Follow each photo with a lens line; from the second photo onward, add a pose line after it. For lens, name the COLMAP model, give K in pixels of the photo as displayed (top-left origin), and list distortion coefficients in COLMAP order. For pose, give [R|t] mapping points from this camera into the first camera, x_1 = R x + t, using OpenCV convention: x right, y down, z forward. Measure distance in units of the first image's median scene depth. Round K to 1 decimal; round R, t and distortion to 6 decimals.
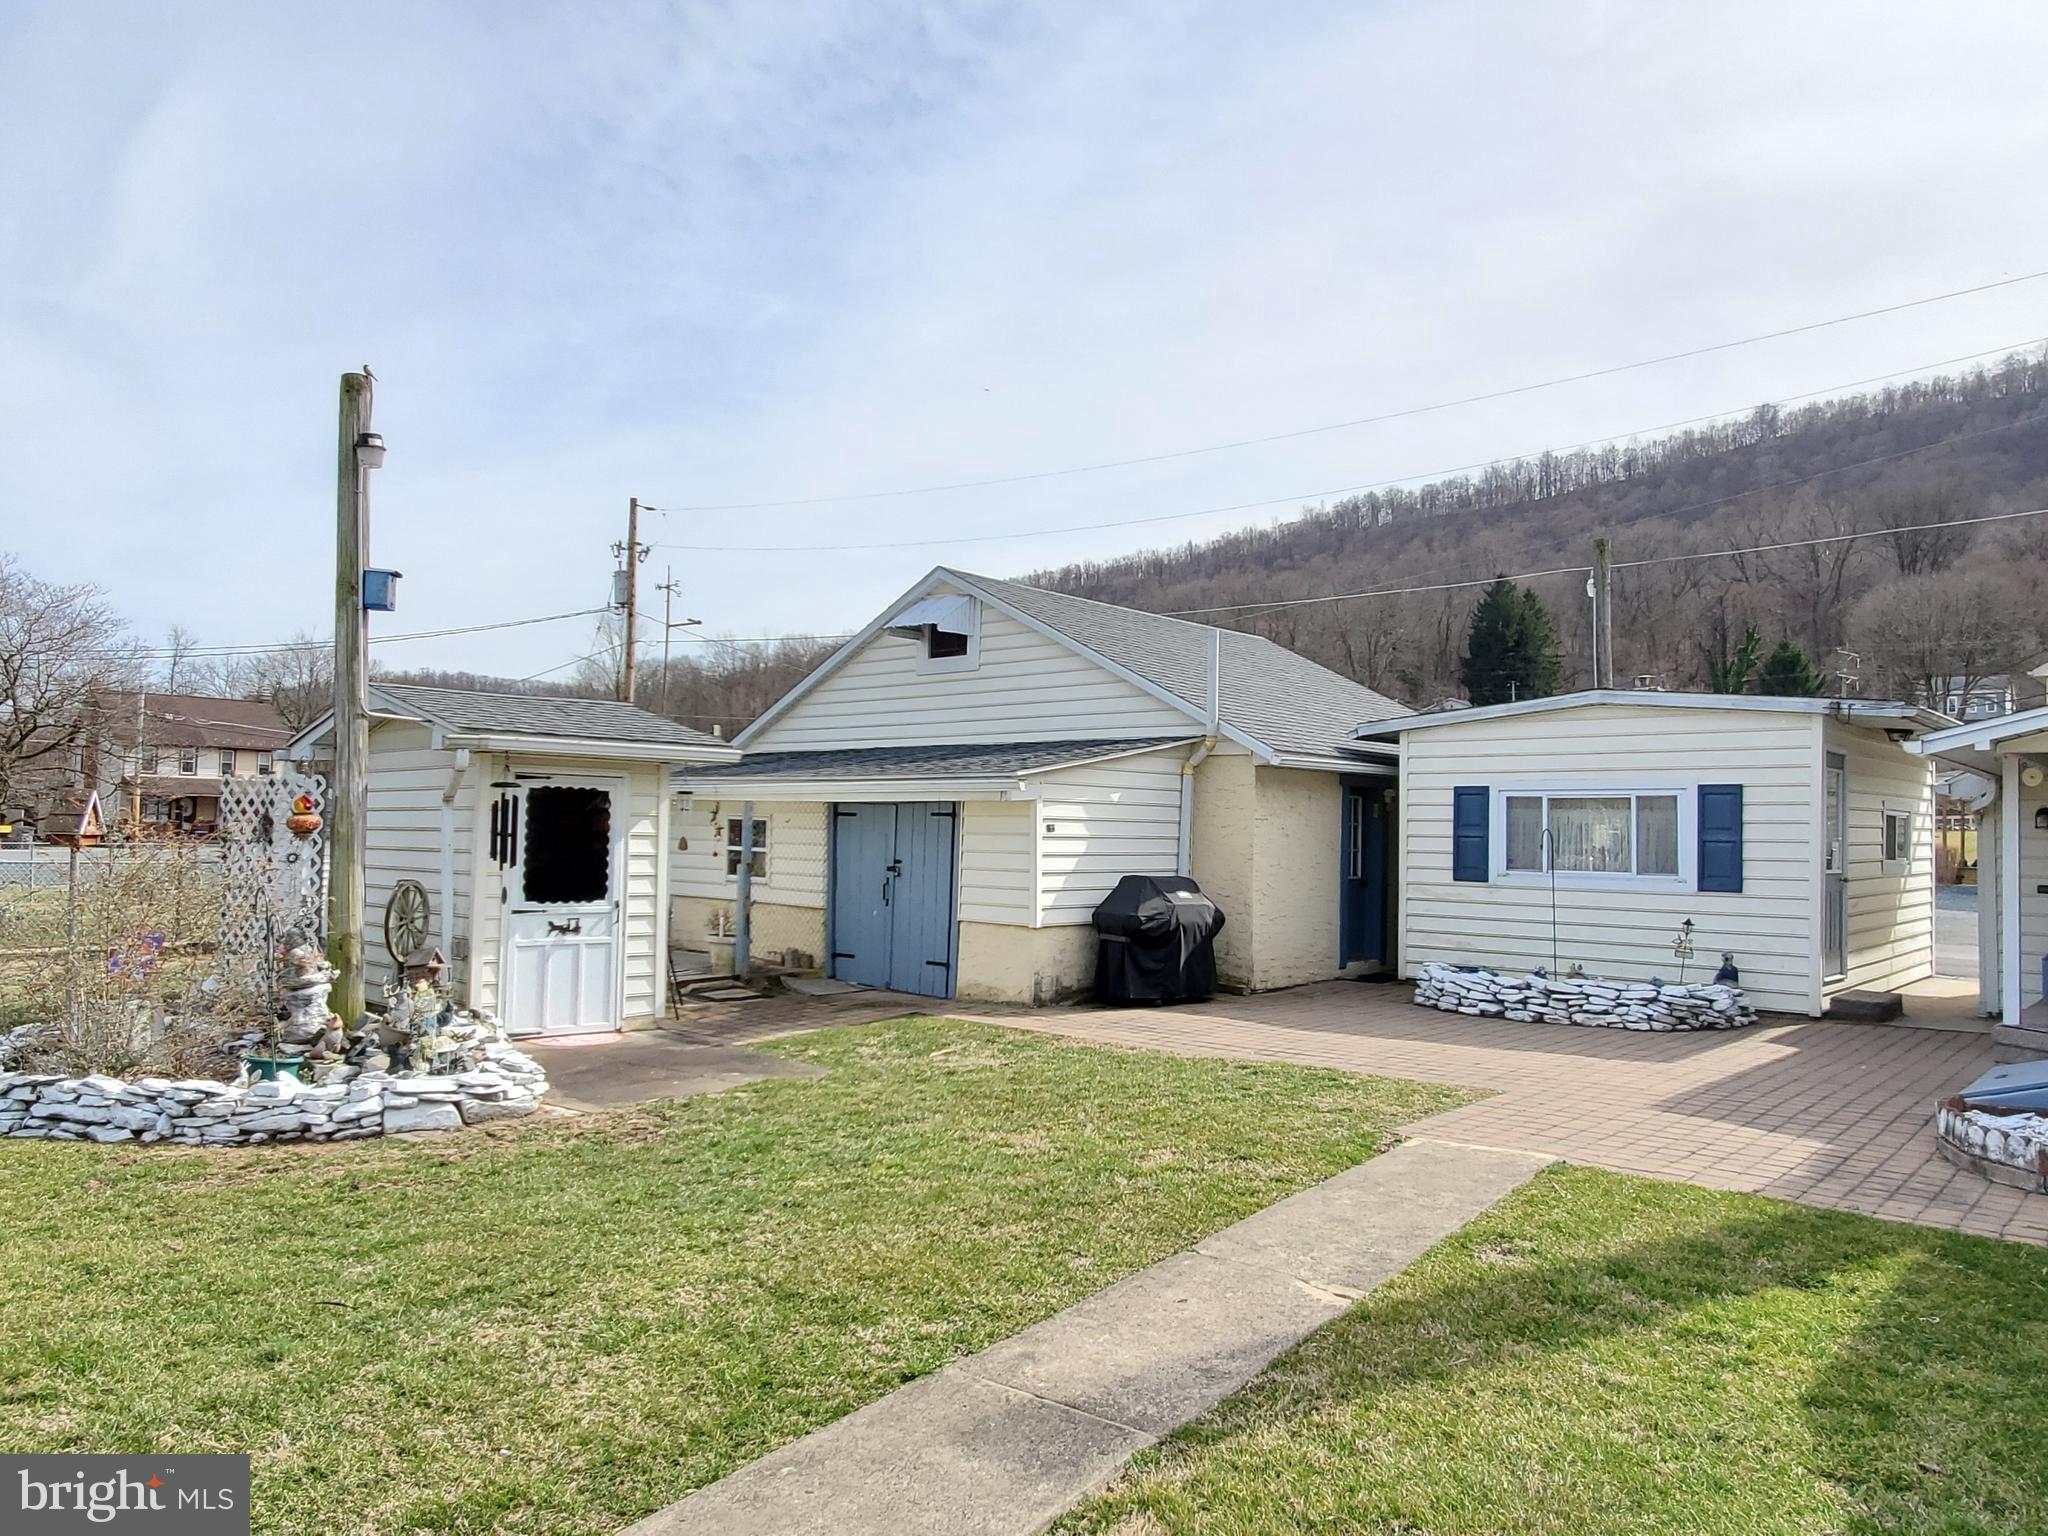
lens RADIAL K [[1181.0, 0, 1010.2], [0, 1181.0, 777.6], [0, 0, 1]] dist [0.005582, 0.002966]
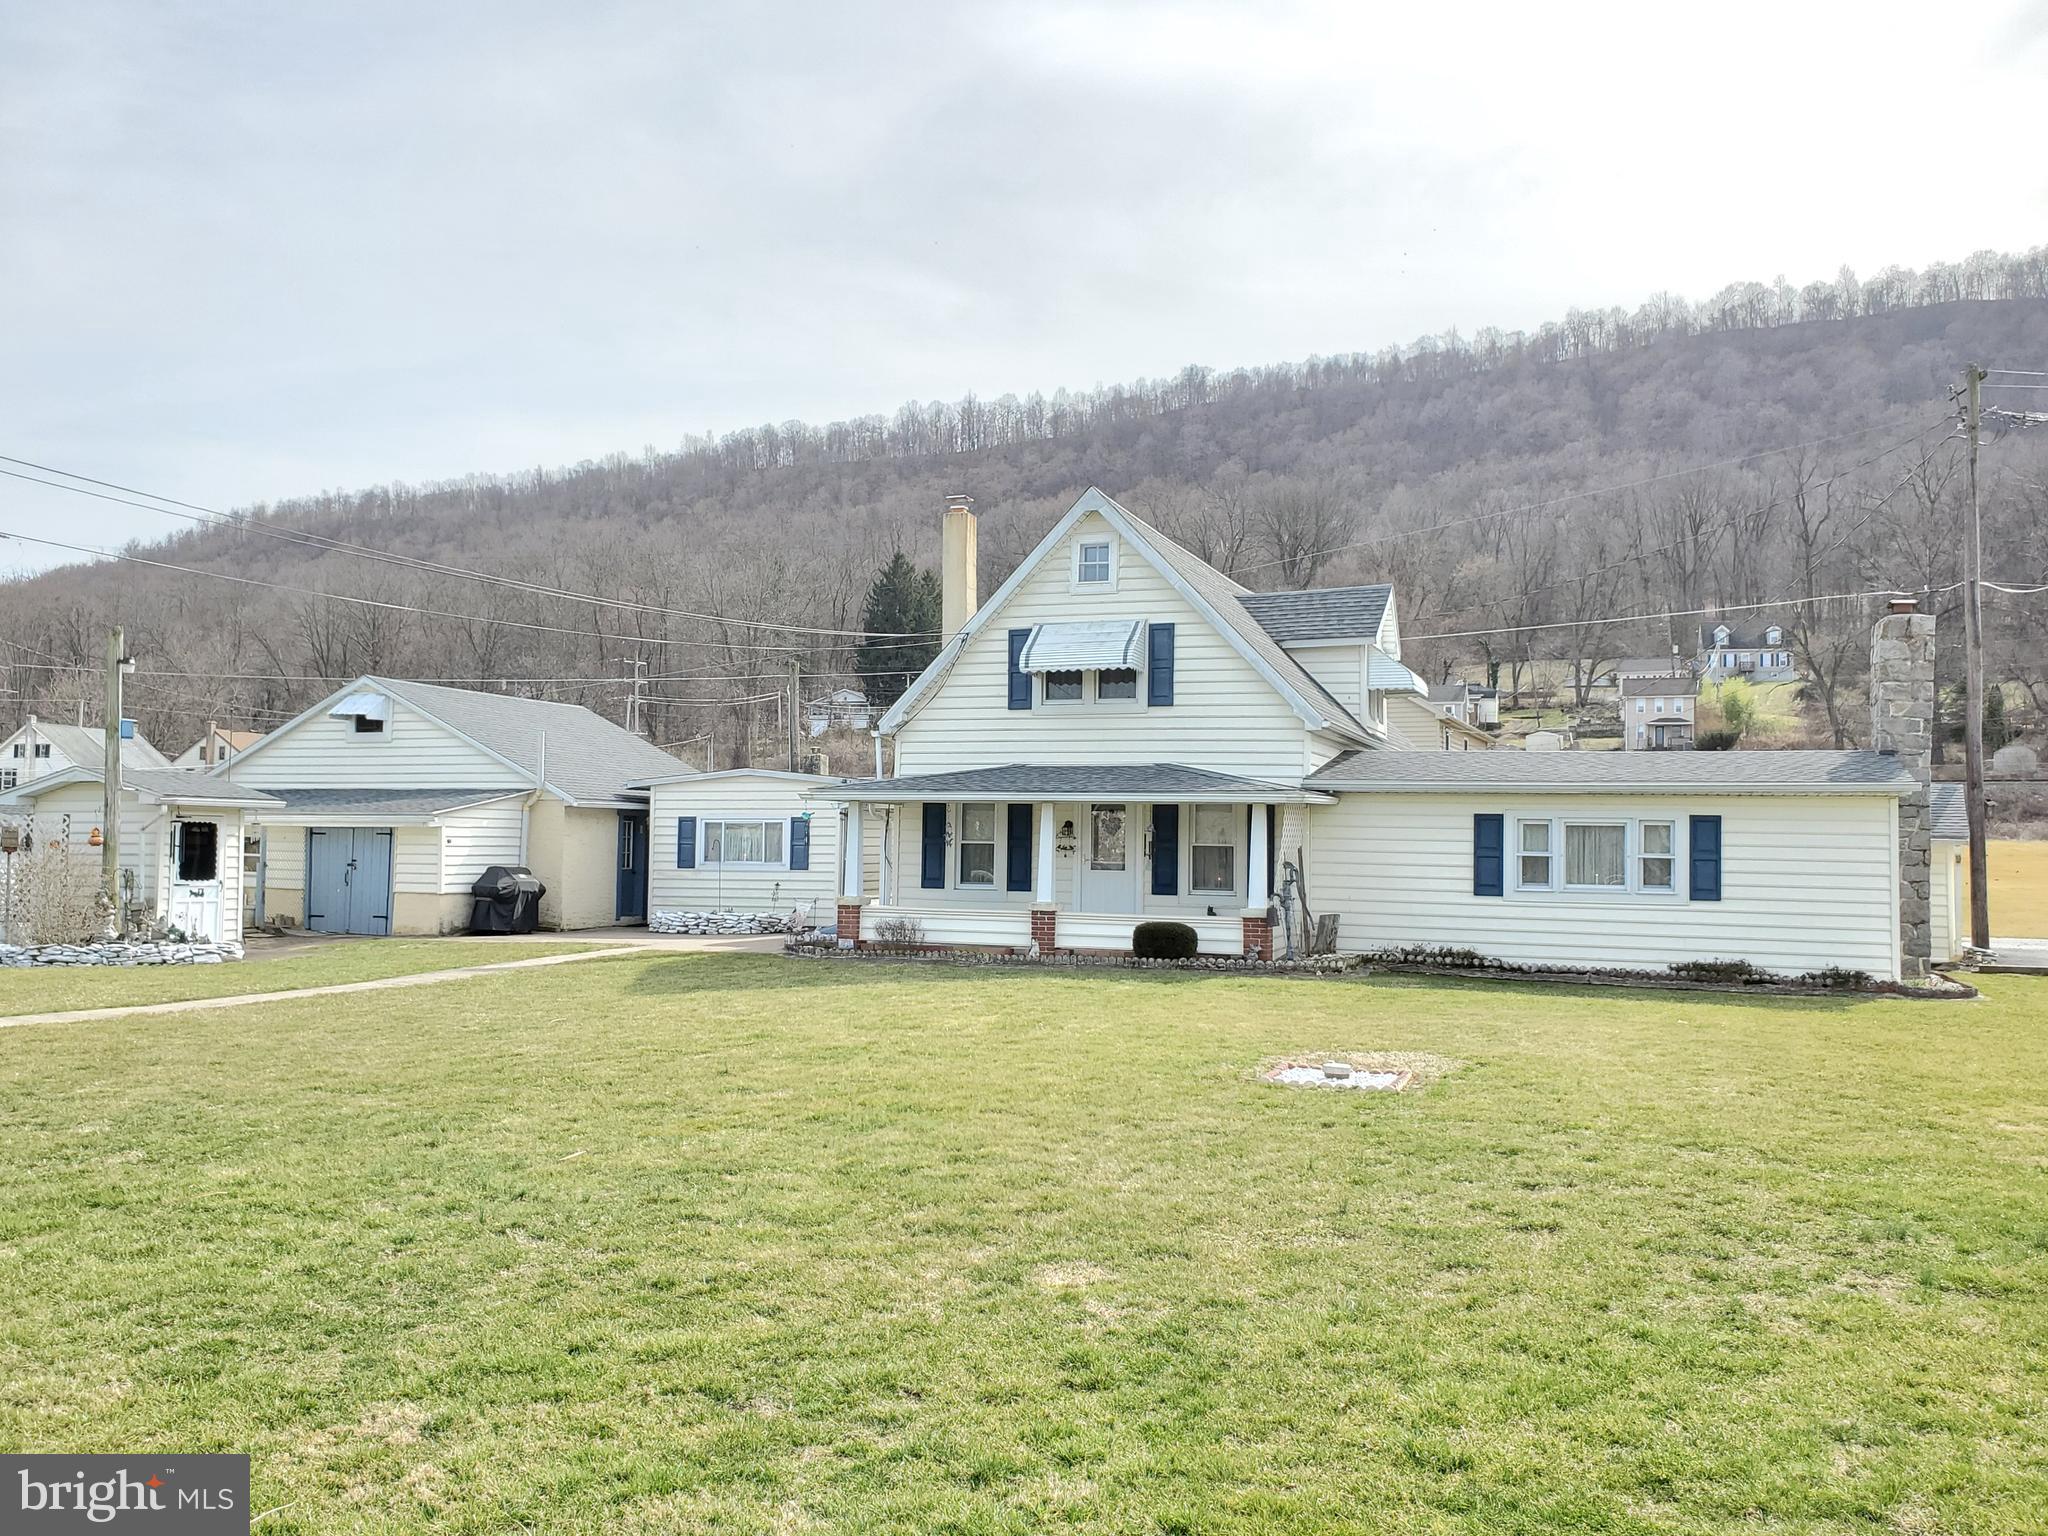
lens RADIAL K [[1733.0, 0, 1032.8], [0, 1733.0, 794.0], [0, 0, 1]] dist [0.155832, -0.548503]
pose [[0.910894, 0.004509, 0.412615, -0.240134], [-0.011880, 0.999812, 0.015299, -0.076267], [-0.412469, -0.018838, 0.910777, -1.705140]]
